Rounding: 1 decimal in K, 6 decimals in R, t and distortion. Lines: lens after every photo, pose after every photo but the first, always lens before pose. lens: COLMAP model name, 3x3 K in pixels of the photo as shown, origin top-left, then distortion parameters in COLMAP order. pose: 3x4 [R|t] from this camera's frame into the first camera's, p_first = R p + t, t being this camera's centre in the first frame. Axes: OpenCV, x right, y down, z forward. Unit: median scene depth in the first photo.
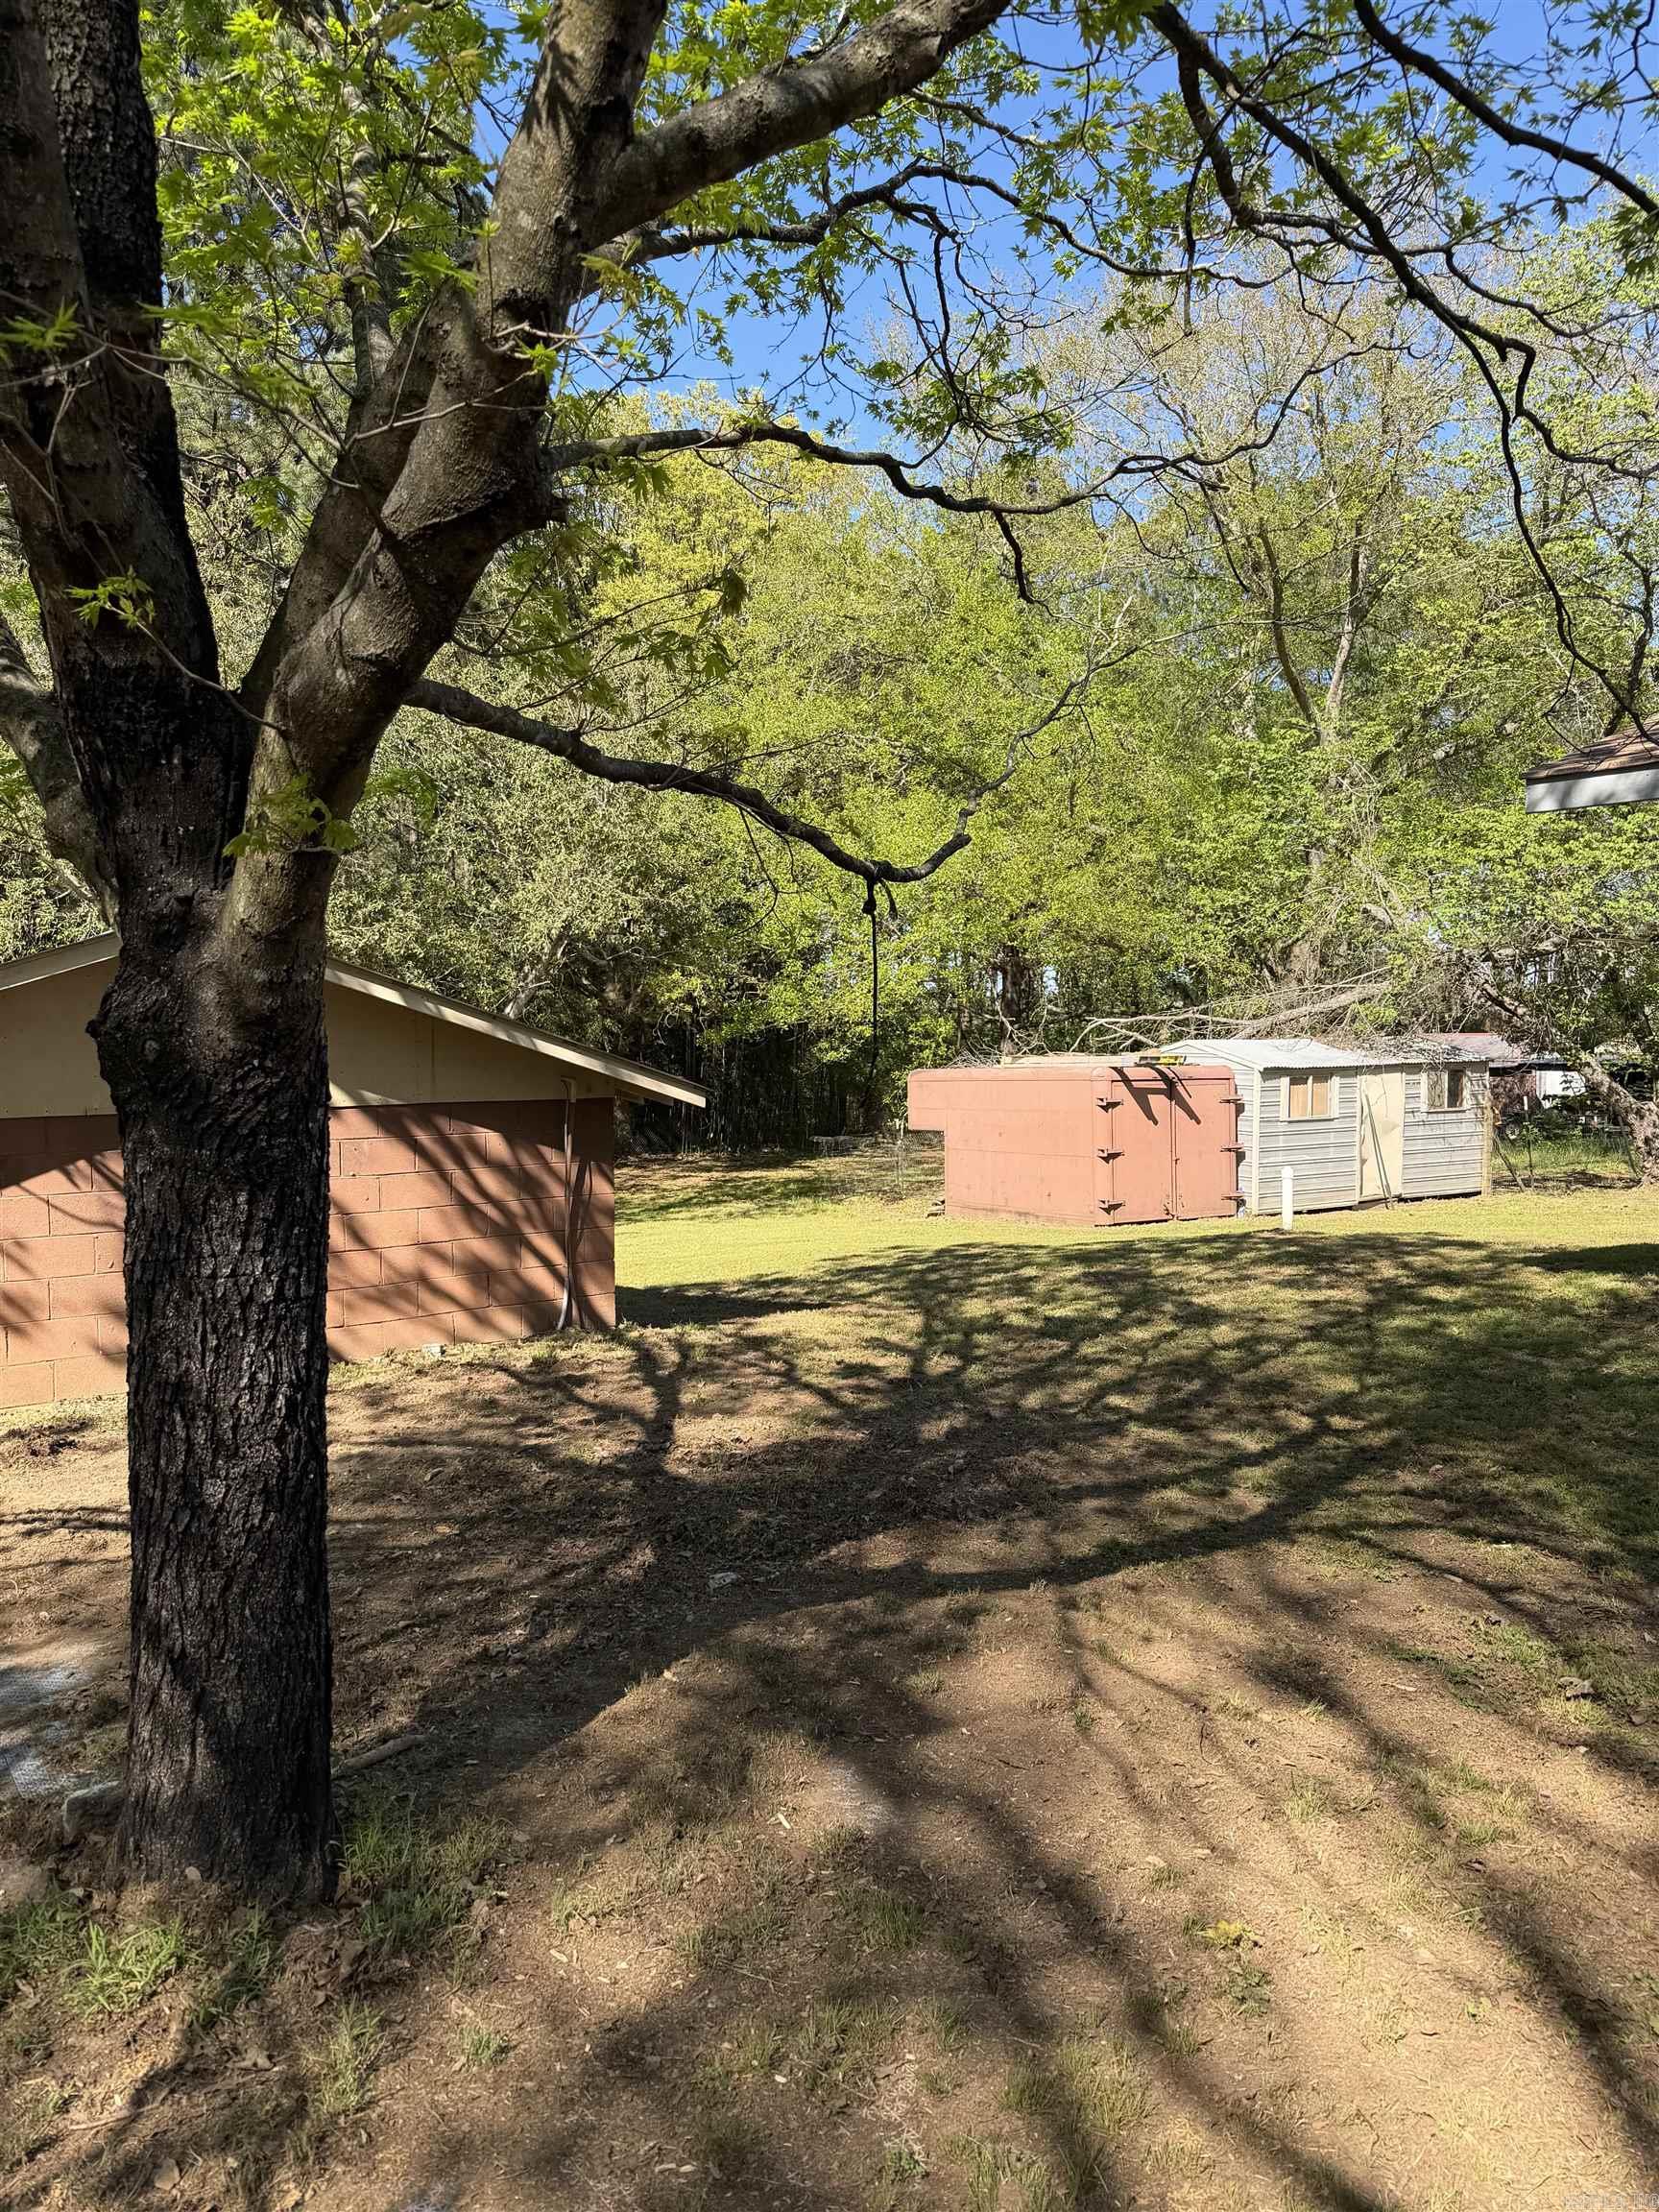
lens RADIAL K [[1567.6, 0, 825.8], [0, 1567.6, 1112.6], [0, 0, 1]] dist [0.155322, -0.091803]
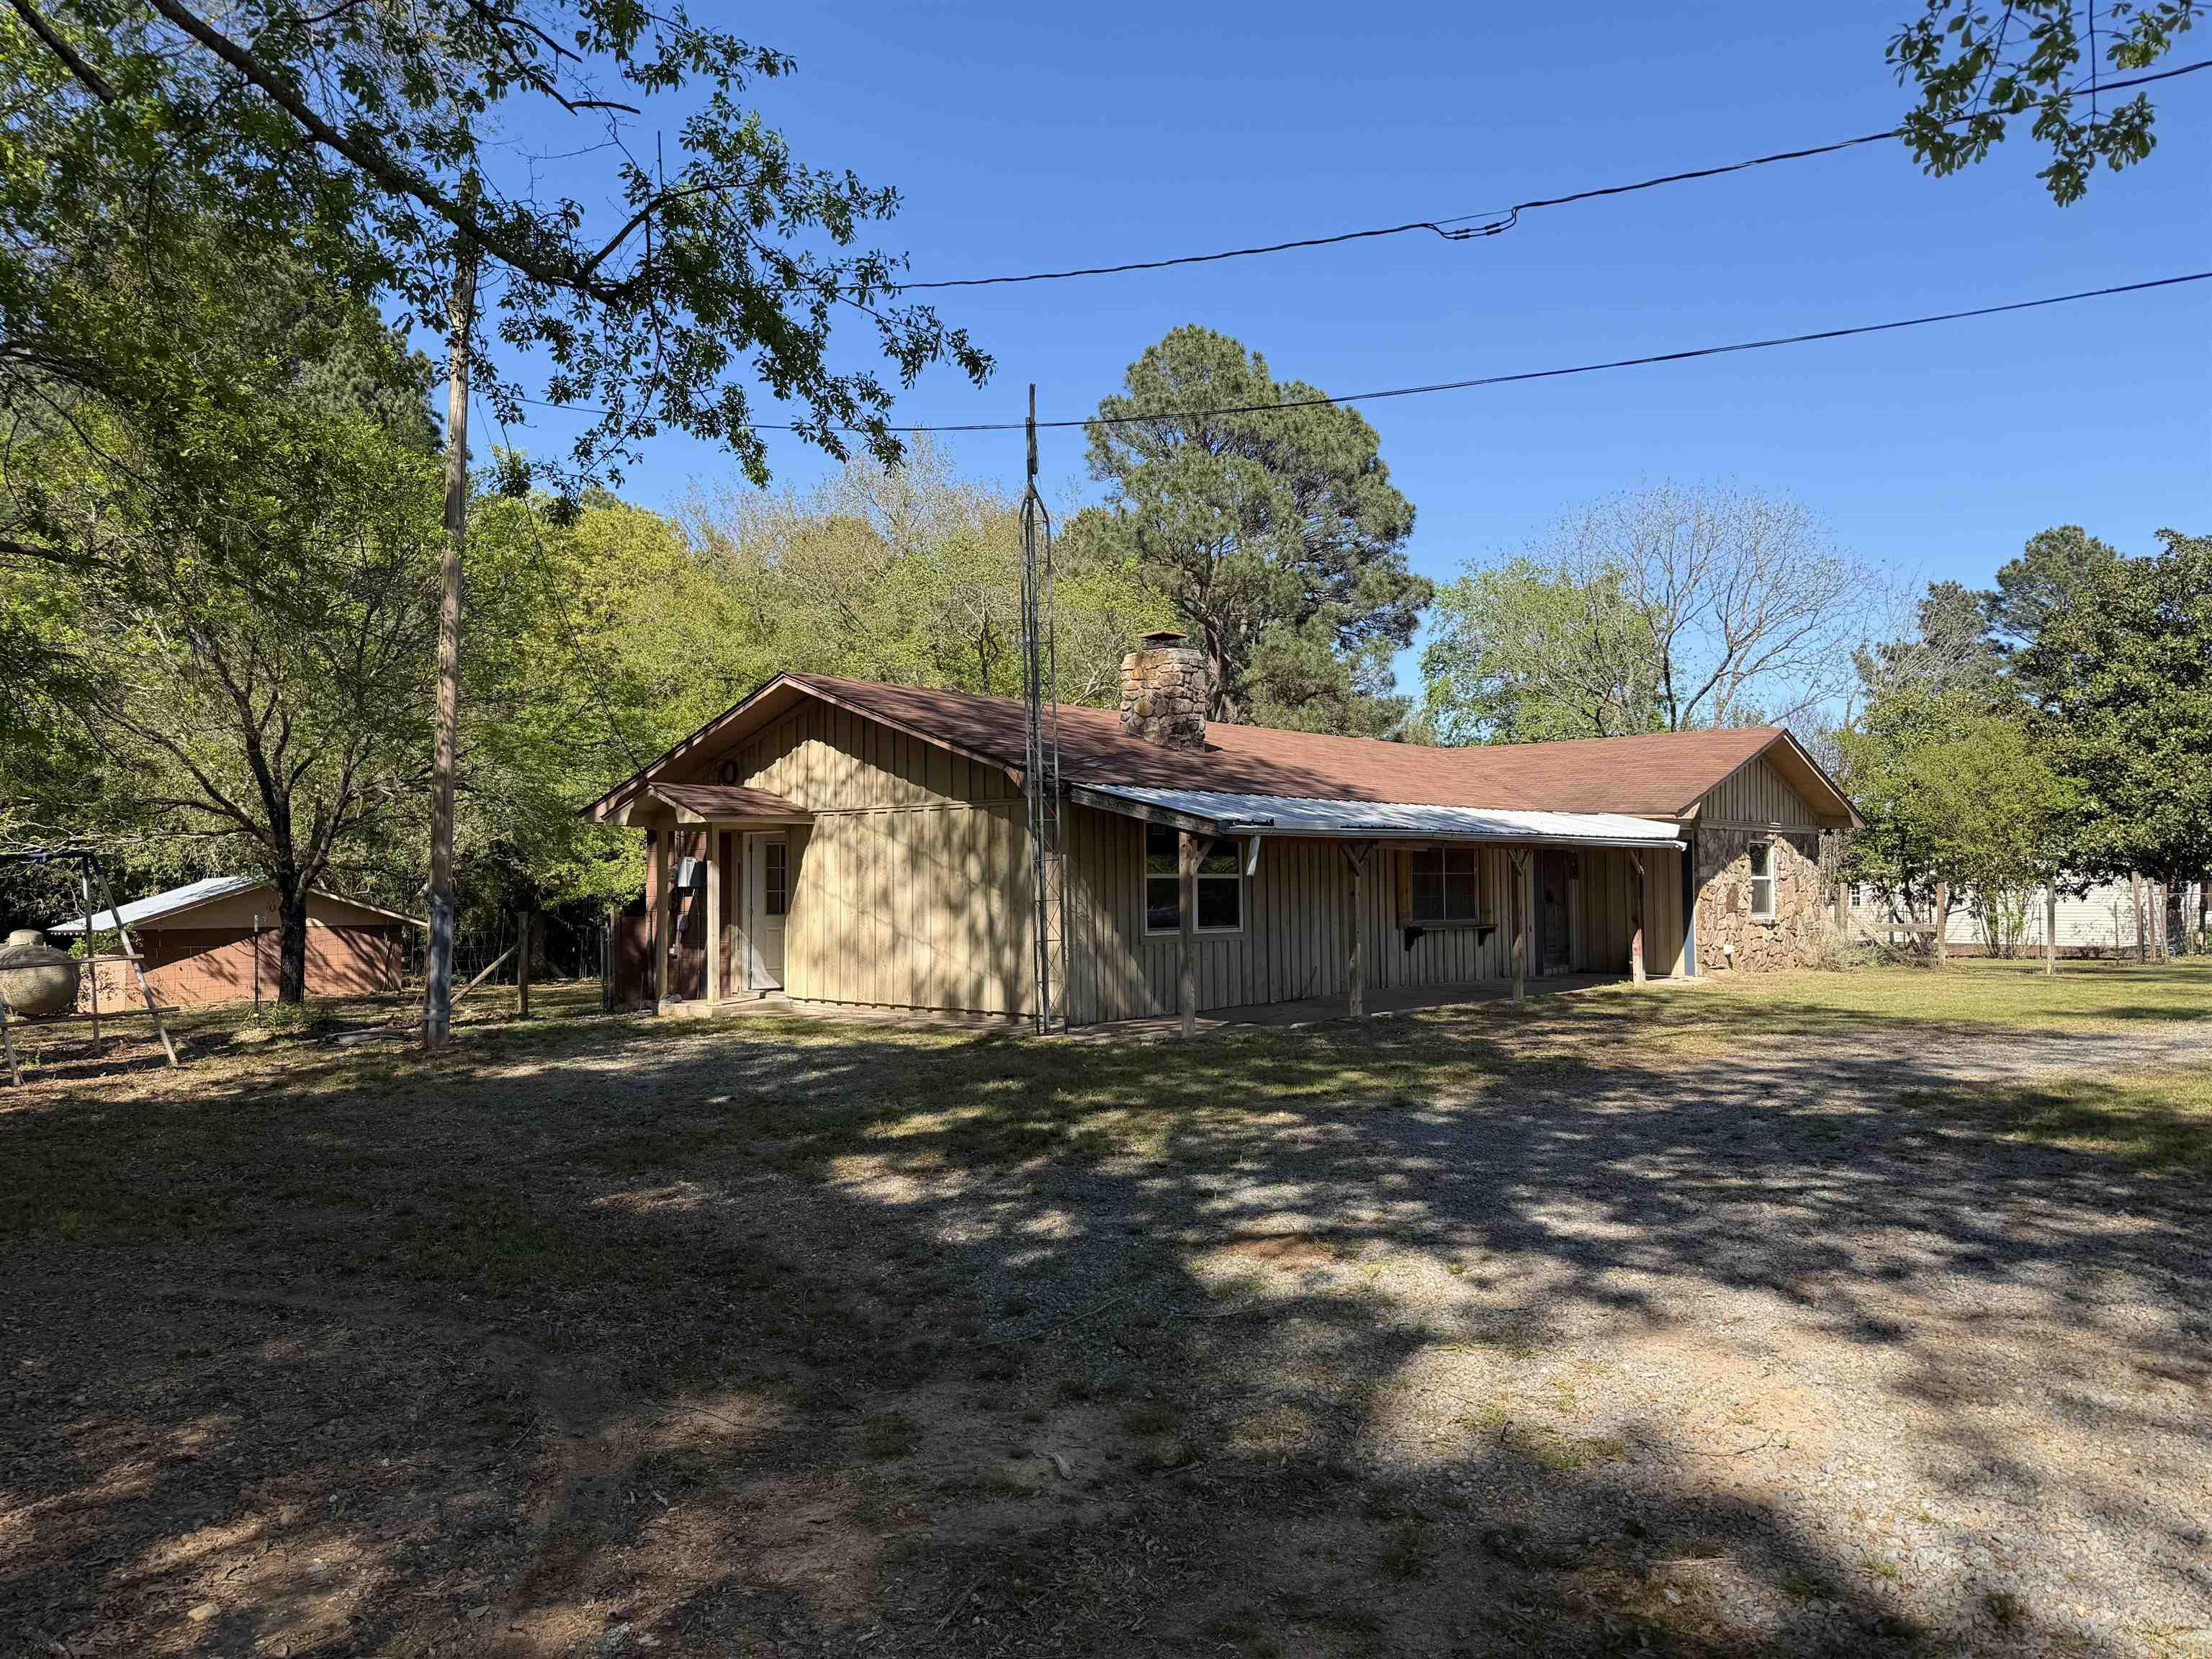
lens RADIAL K [[1567.6, 0, 1102.3], [0, 1567.6, 847.6], [0, 0, 1]] dist [0.155322, -0.091803]
pose [[0.989324, 0.013436, 0.145109, 0.874174], [-0.002386, 0.997101, -0.076054, 0.087962], [-0.145710, 0.074896, 0.986488, -2.773771]]
